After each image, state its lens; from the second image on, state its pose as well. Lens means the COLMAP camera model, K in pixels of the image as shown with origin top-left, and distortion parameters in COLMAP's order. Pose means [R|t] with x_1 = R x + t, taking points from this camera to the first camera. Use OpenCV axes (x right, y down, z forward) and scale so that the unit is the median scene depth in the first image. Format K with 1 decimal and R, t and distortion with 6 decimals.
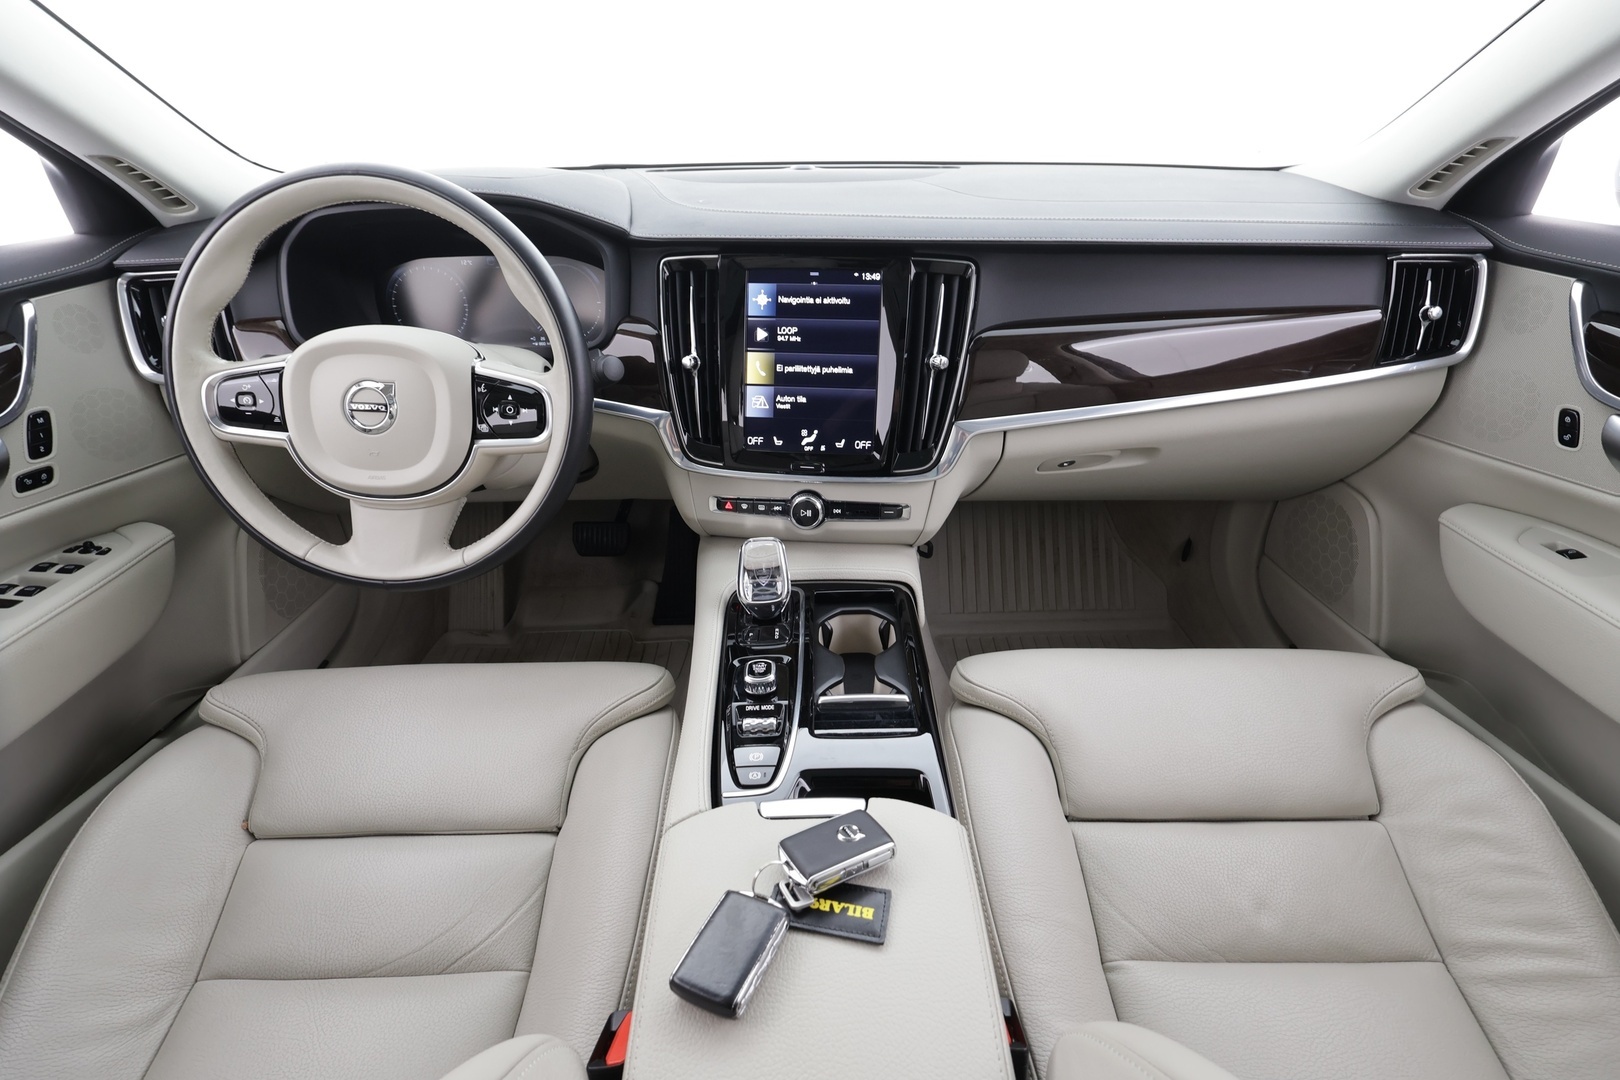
lens RADIAL K [[746.6, 0, 804.4], [0, 746.6, 542.1], [0, 0, 1]] dist [0.000552, 0.000085]
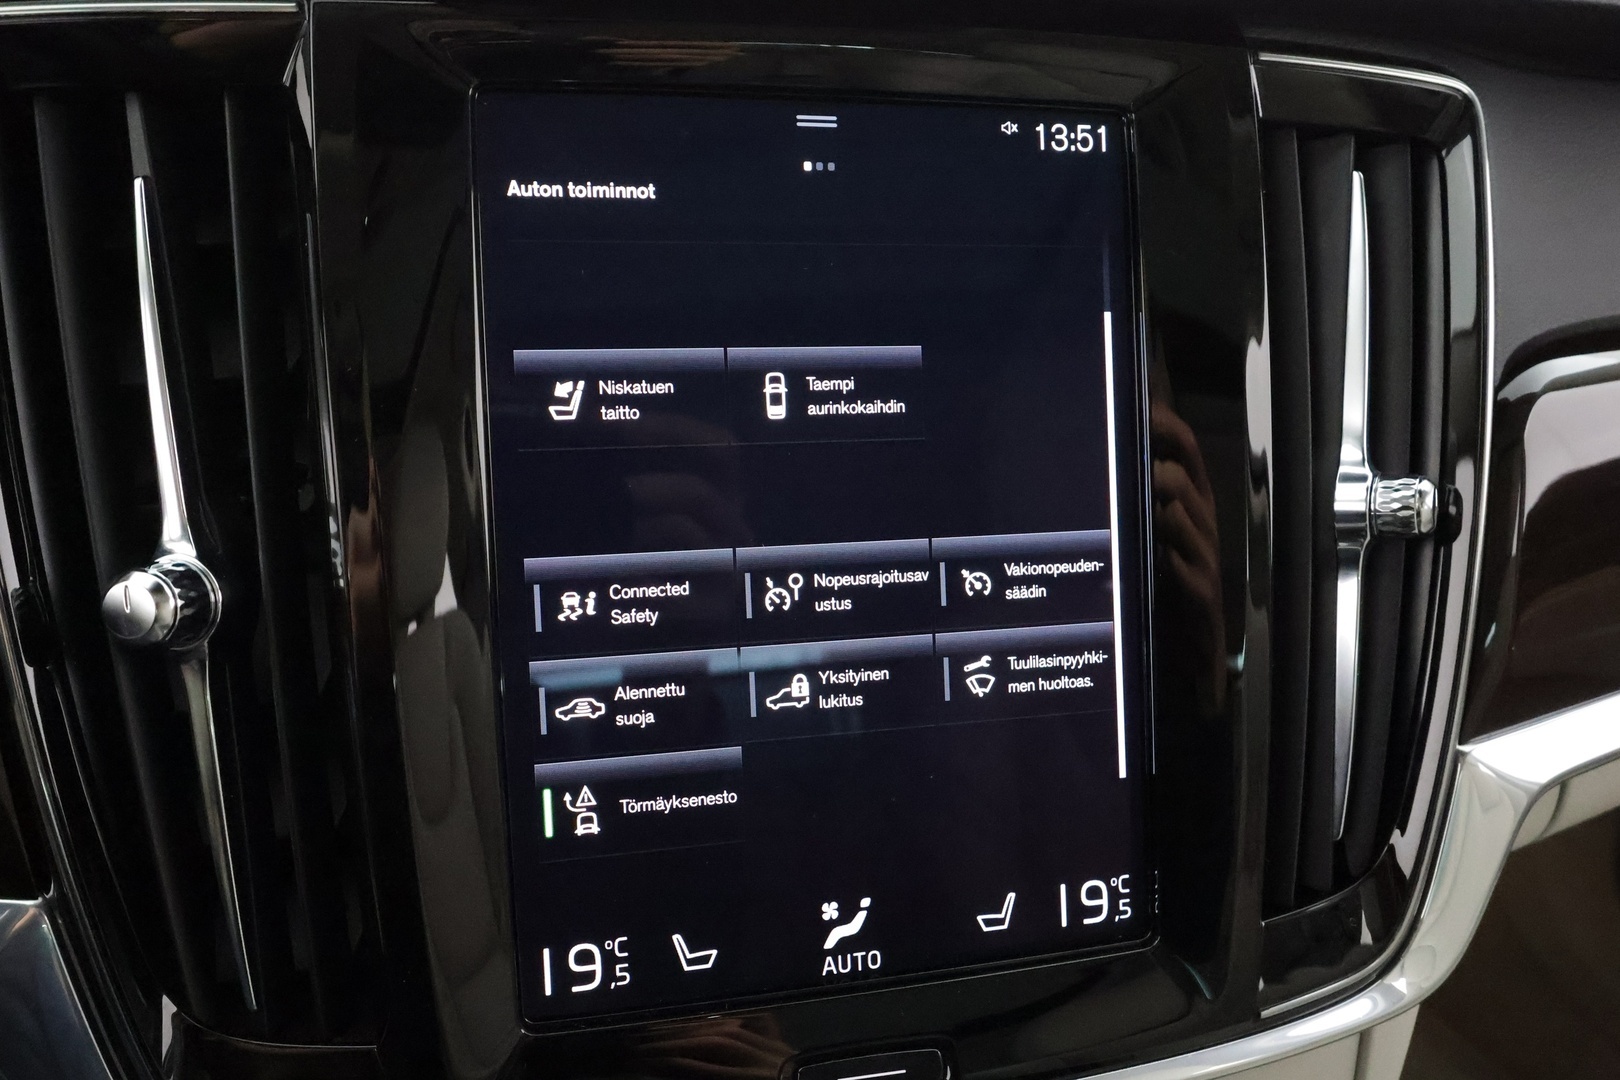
lens RADIAL K [[1179.5, 0, 809.5], [0, 1179.5, 543.5], [0, 0, 1]] dist [0.008003, 0.002825]
pose [[0.938277, -0.084041, 0.335520, -0.103581], [0.132965, 0.983133, -0.125578, -0.201238], [-0.319307, 0.162439, 0.933626, 0.701570]]
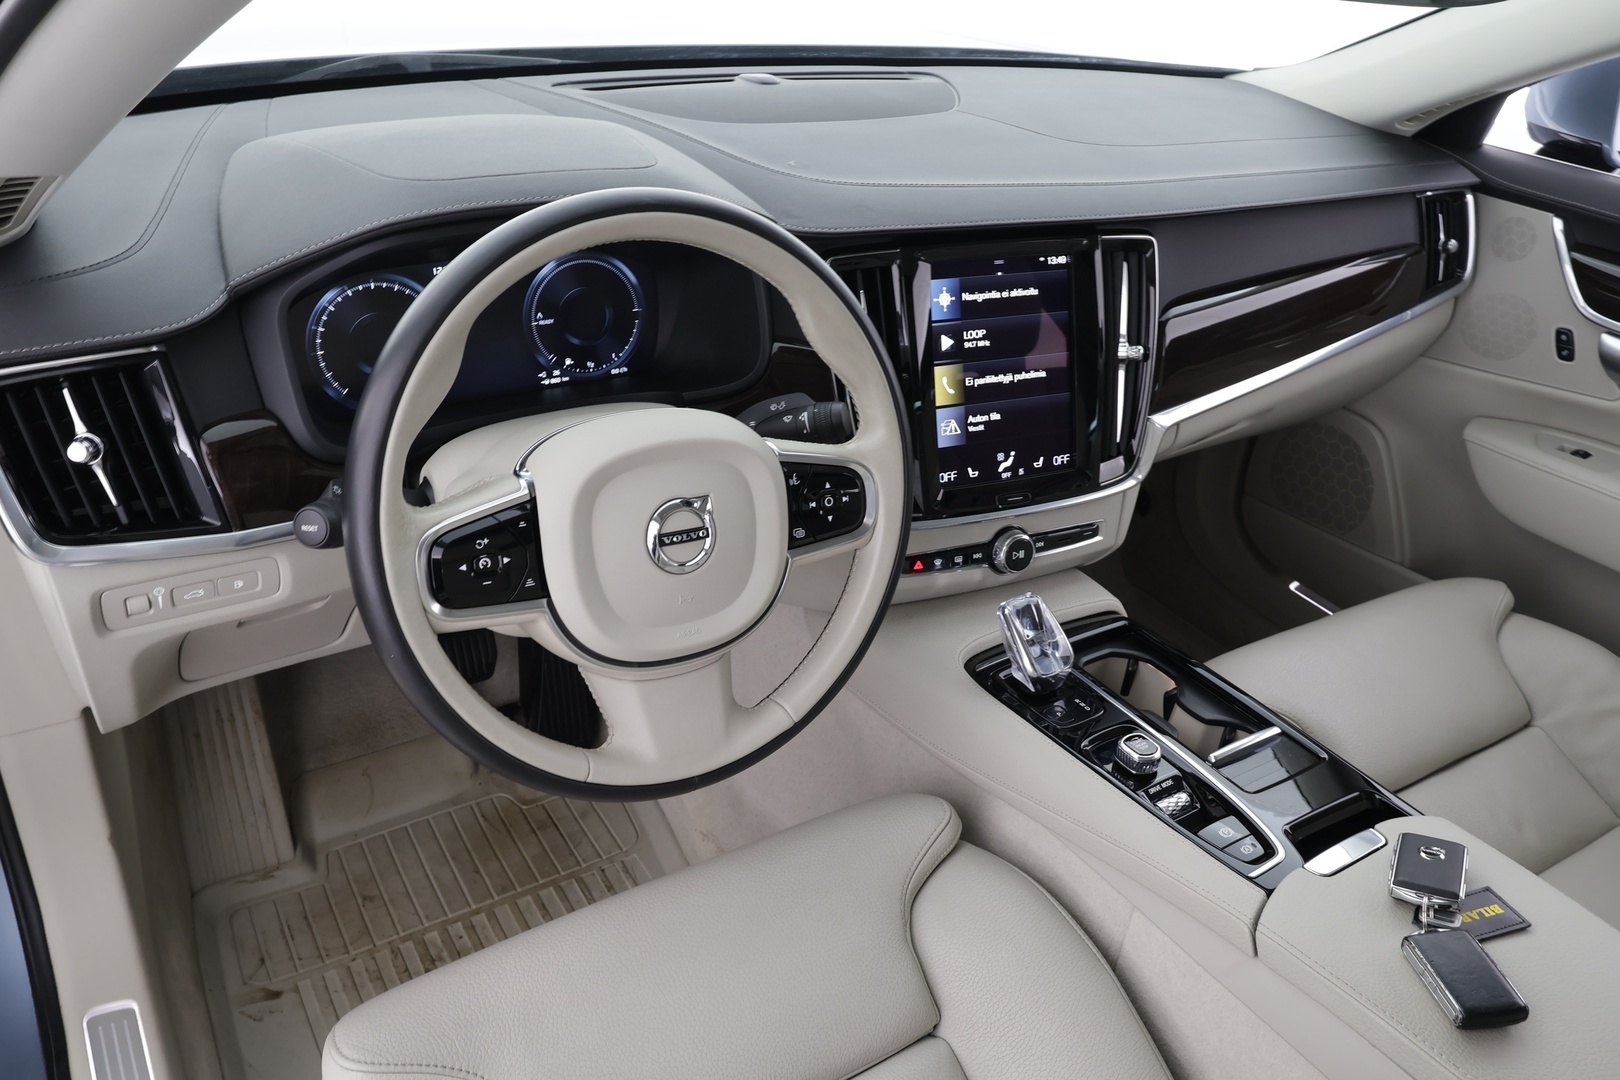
lens RADIAL K [[1245.0, 0, 809.8], [0, 1245.0, 544.4], [0, 0, 1]] dist [0.006482, -0.000849]
pose [[0.844221, -0.199405, 0.497522, -0.866936], [0.190140, 0.979269, 0.069848, -0.189217], [-0.501136, 0.035632, 0.864635, -0.047391]]
